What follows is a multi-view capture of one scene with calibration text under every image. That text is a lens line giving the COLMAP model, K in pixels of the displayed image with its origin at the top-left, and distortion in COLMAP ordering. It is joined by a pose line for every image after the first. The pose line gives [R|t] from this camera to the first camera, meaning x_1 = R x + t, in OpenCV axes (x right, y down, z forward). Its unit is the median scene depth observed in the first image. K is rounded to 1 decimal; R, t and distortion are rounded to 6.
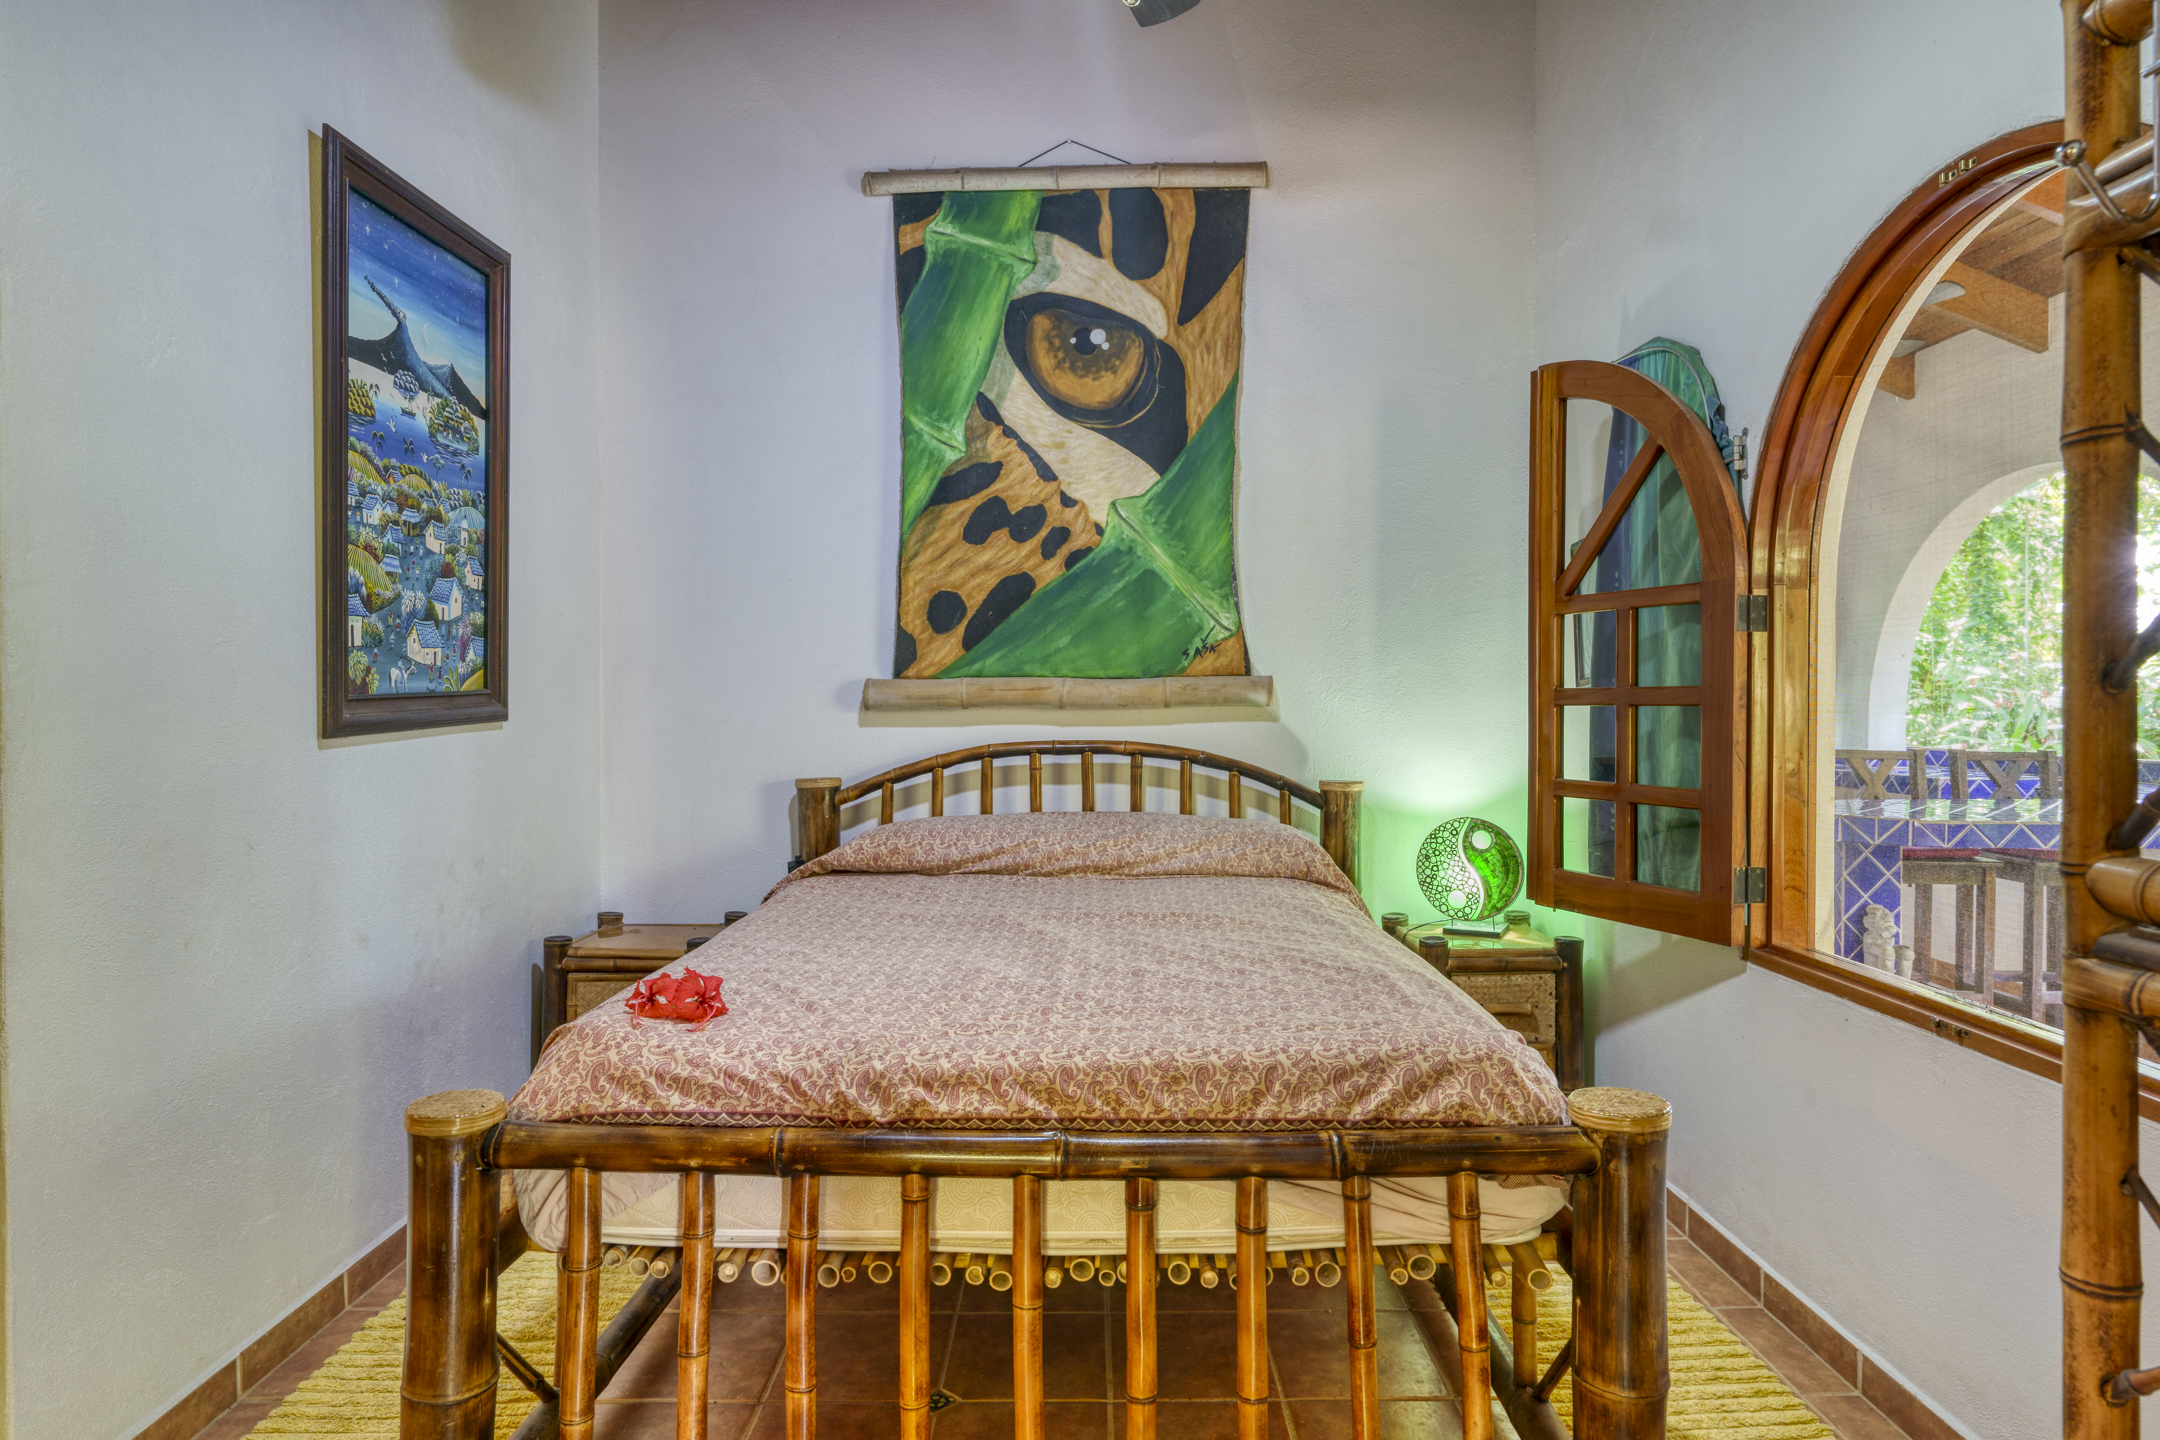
lens RADIAL K [[1232.1, 0, 1080.6], [0, 1232.1, 713.0], [0, 0, 1]] dist [-0.006642, -0.000178]
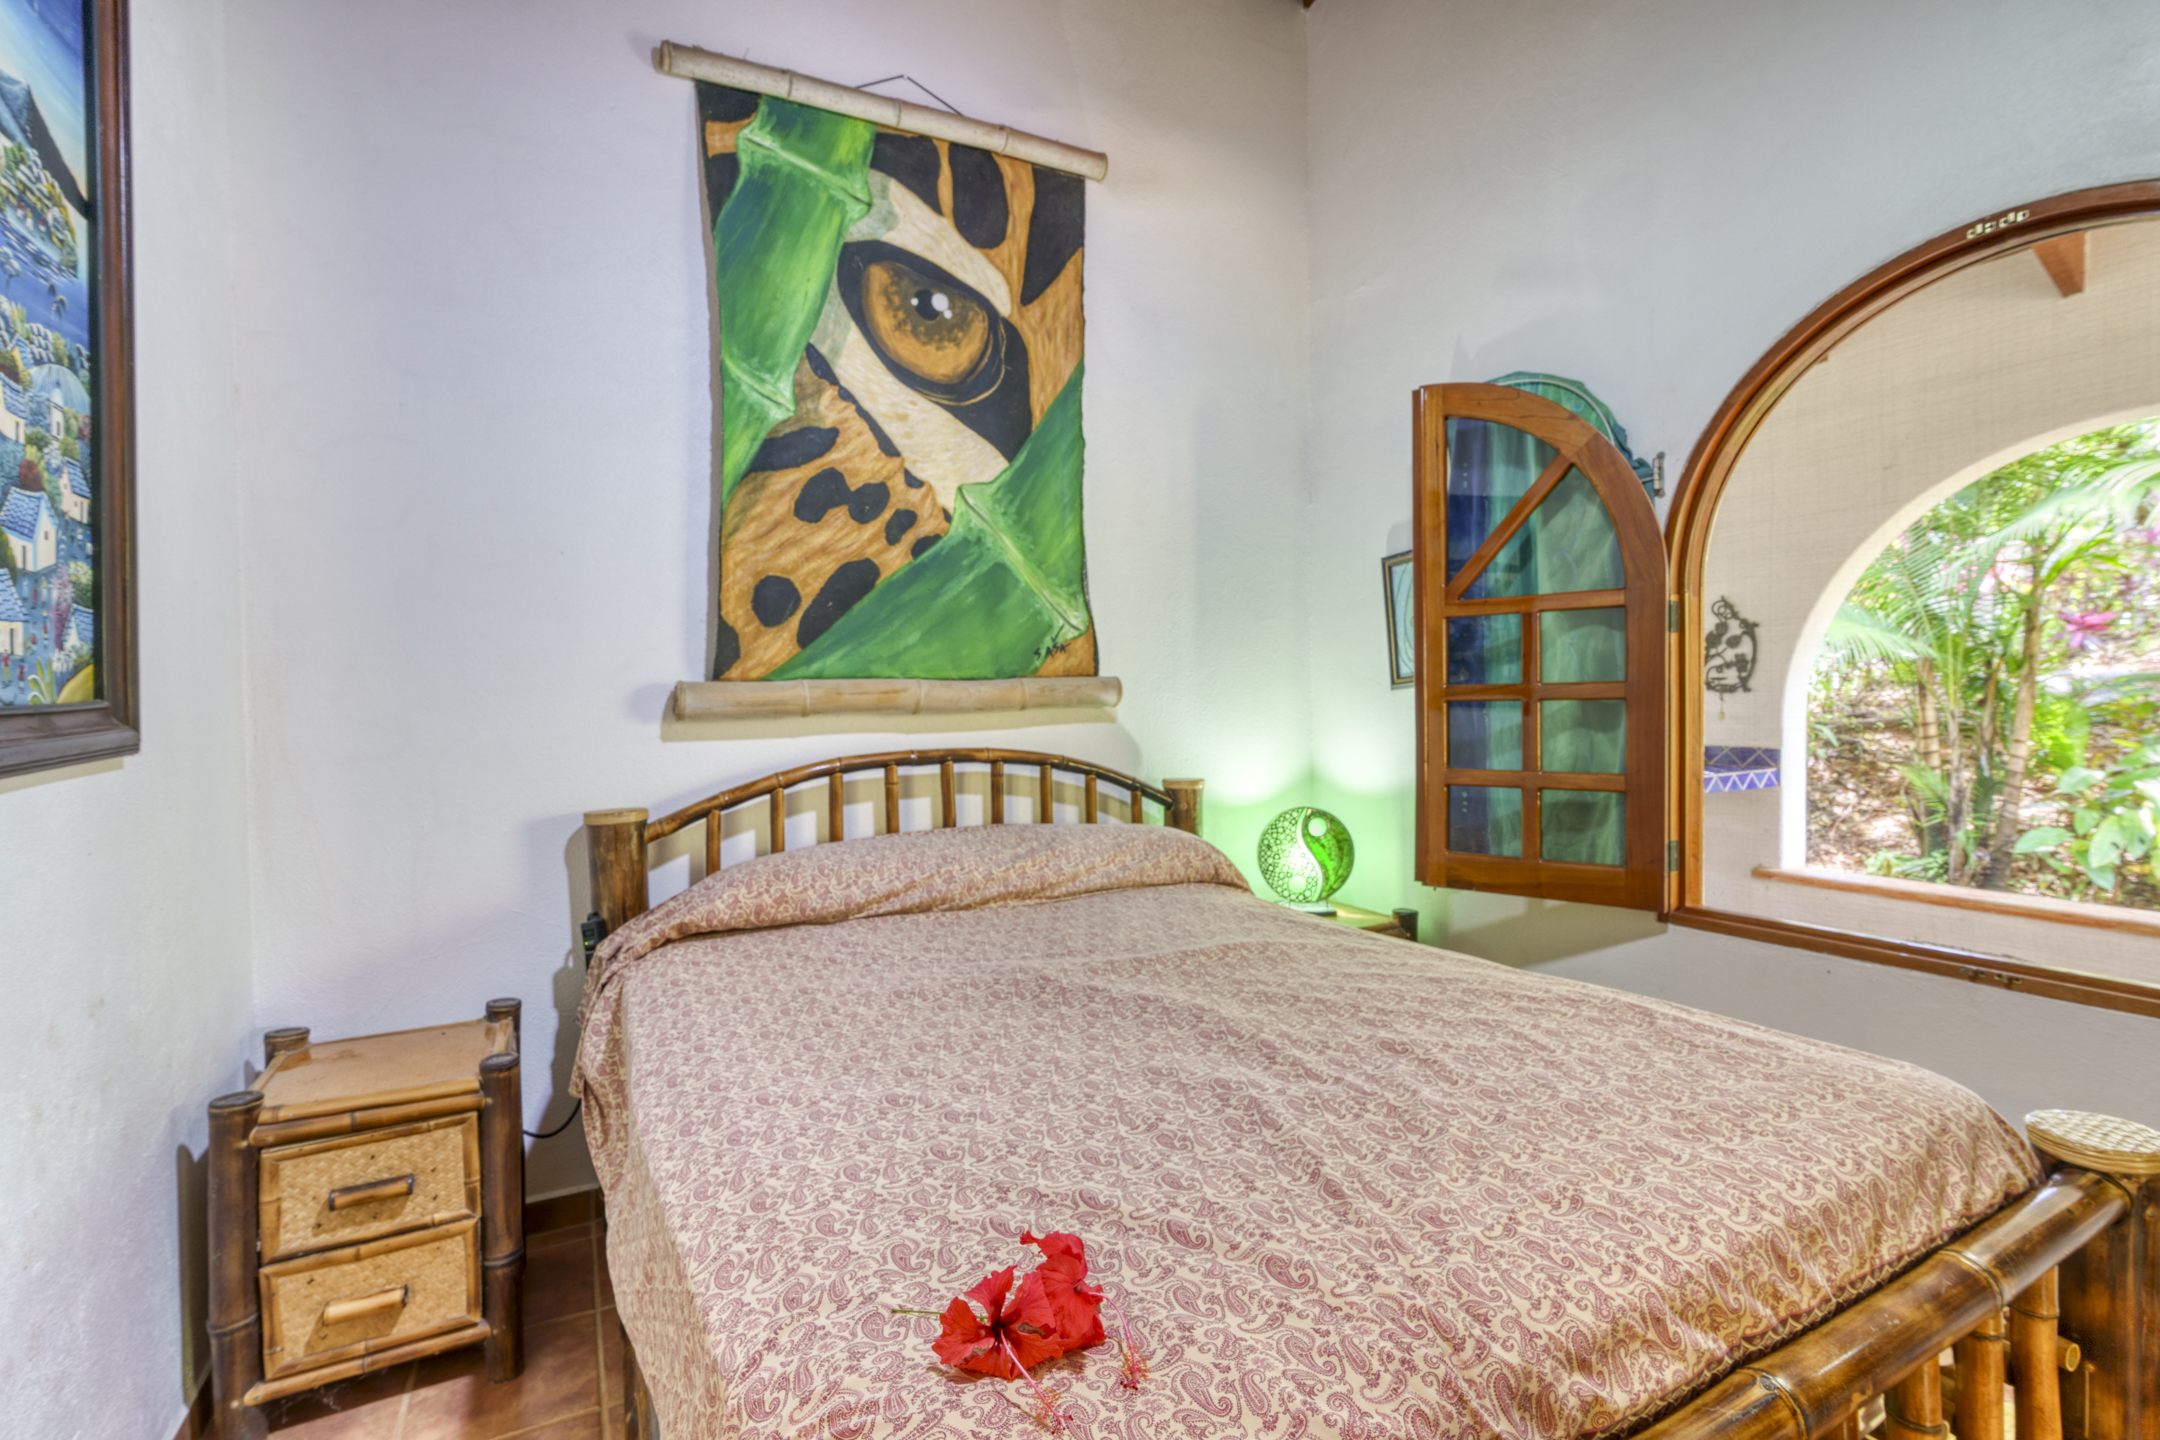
lens RADIAL K [[978.8, 0, 1081.8], [0, 978.8, 721.1], [0, 0, 1]] dist [-0.011188, 0.004035]
pose [[0.879383, -0.024163, 0.475502, -0.243870], [0.020330, 0.999706, 0.013202, -0.005196], [-0.475681, -0.001943, 0.879616, 0.319113]]
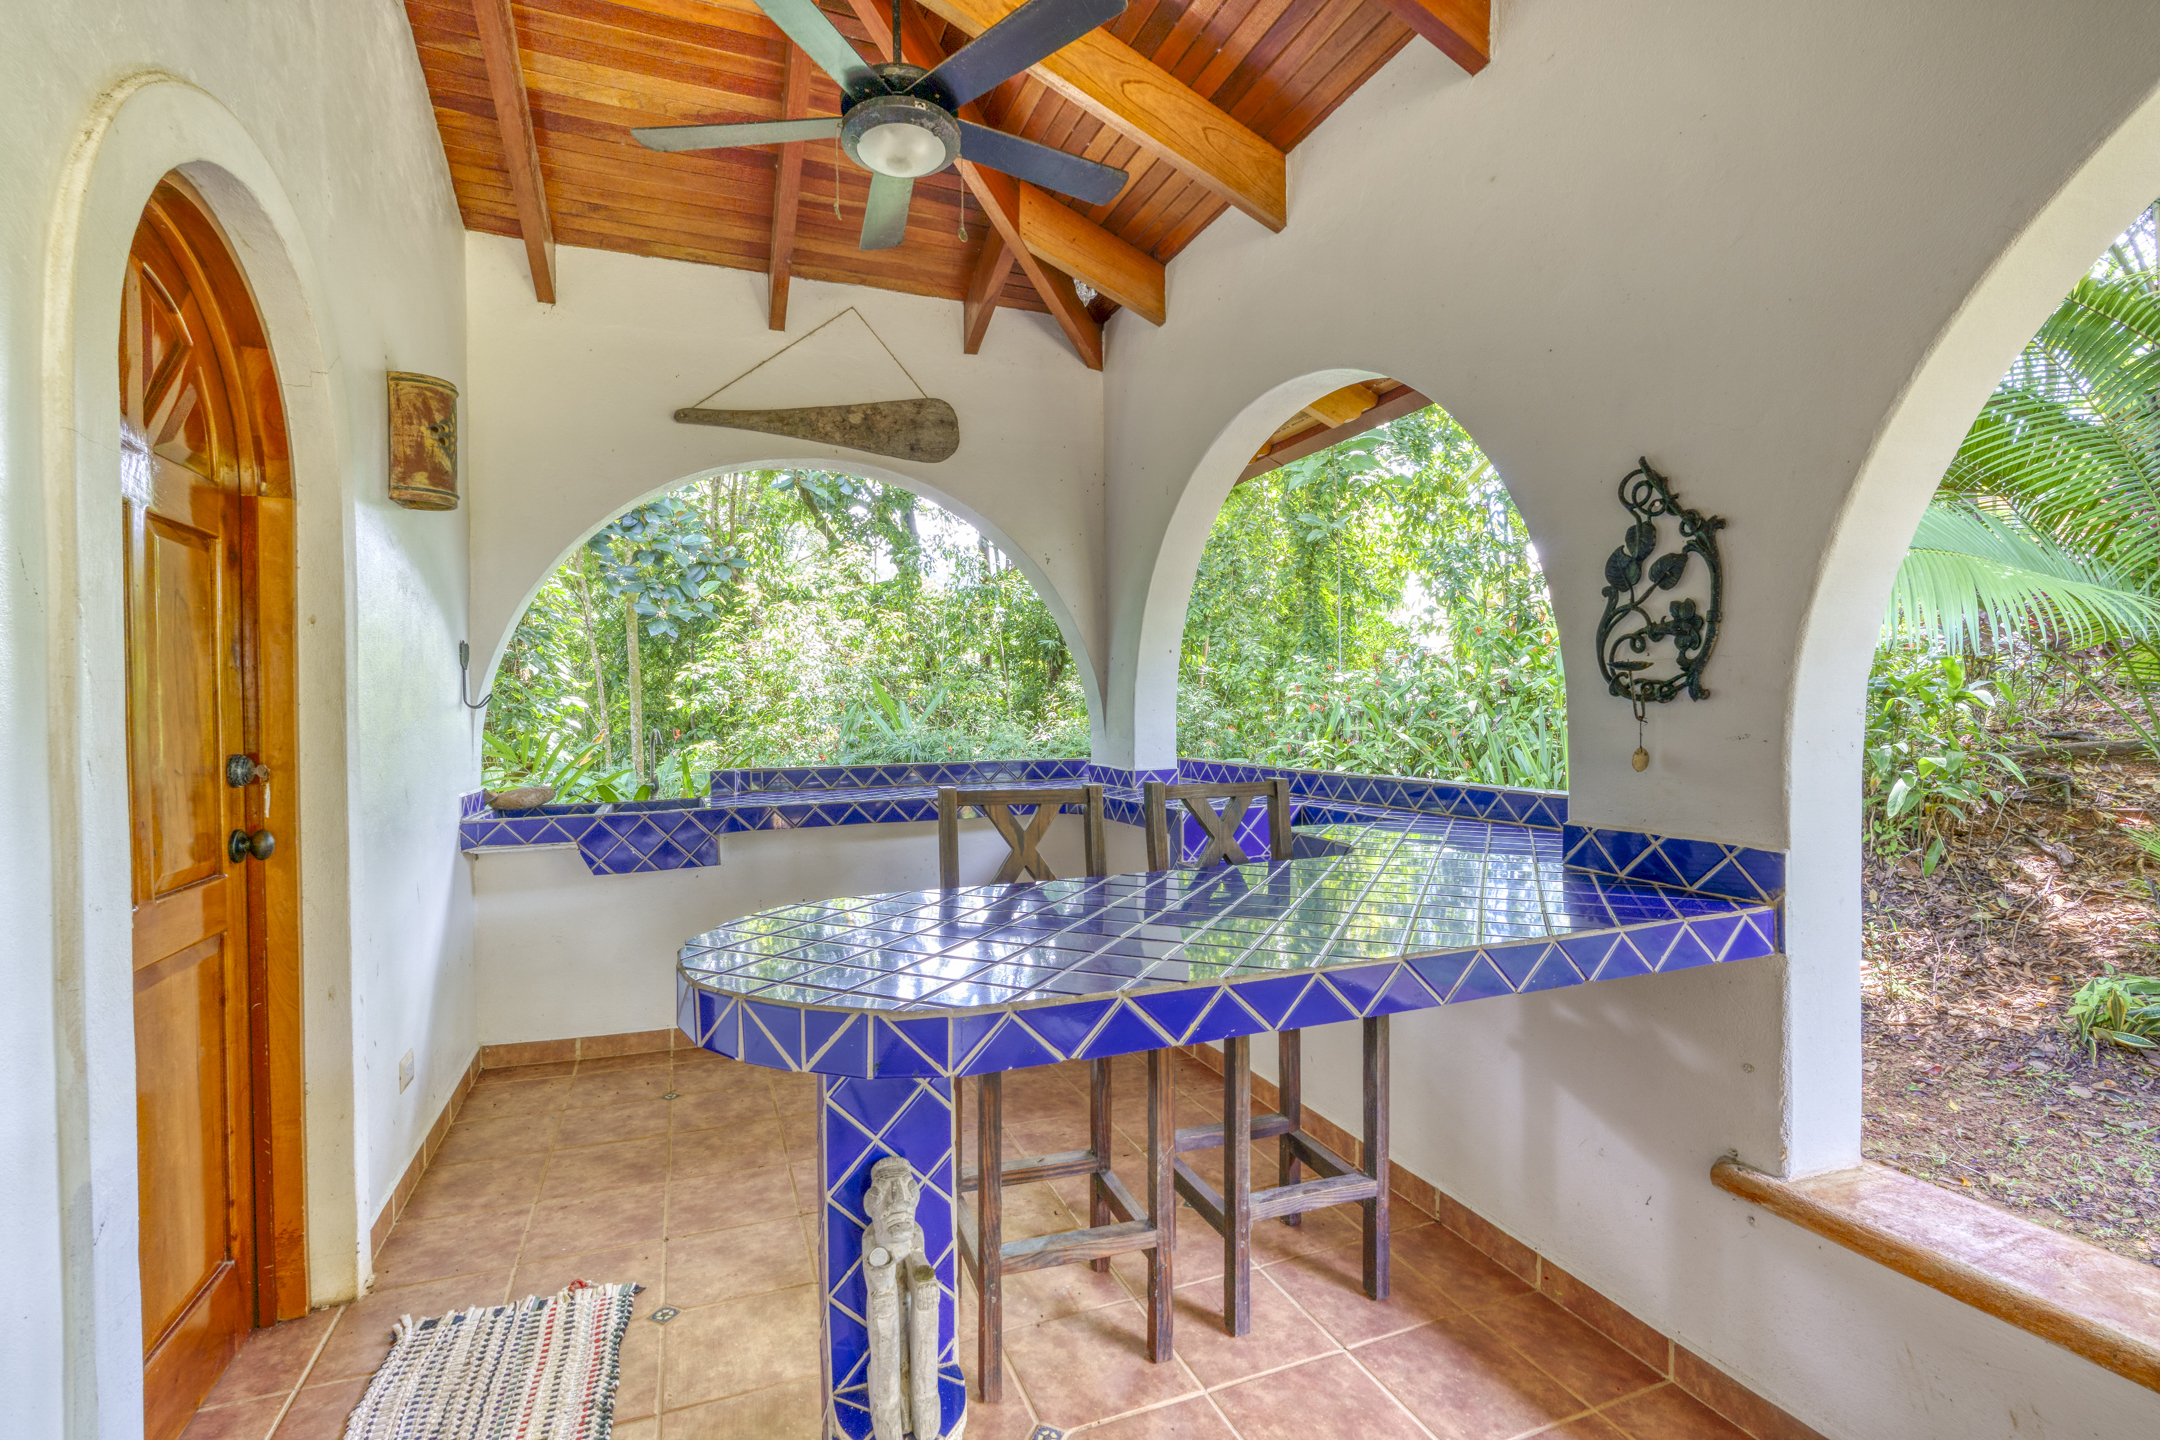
lens RADIAL K [[978.8, 0, 1081.8], [0, 978.8, 721.1], [0, 0, 1]] dist [-0.011188, 0.004035]
pose [[0.931930, -0.016924, 0.362243, 0.600827], [0.017052, 0.999851, 0.002844, -0.004618], [-0.362237, 0.003526, 0.932079, 0.657795]]
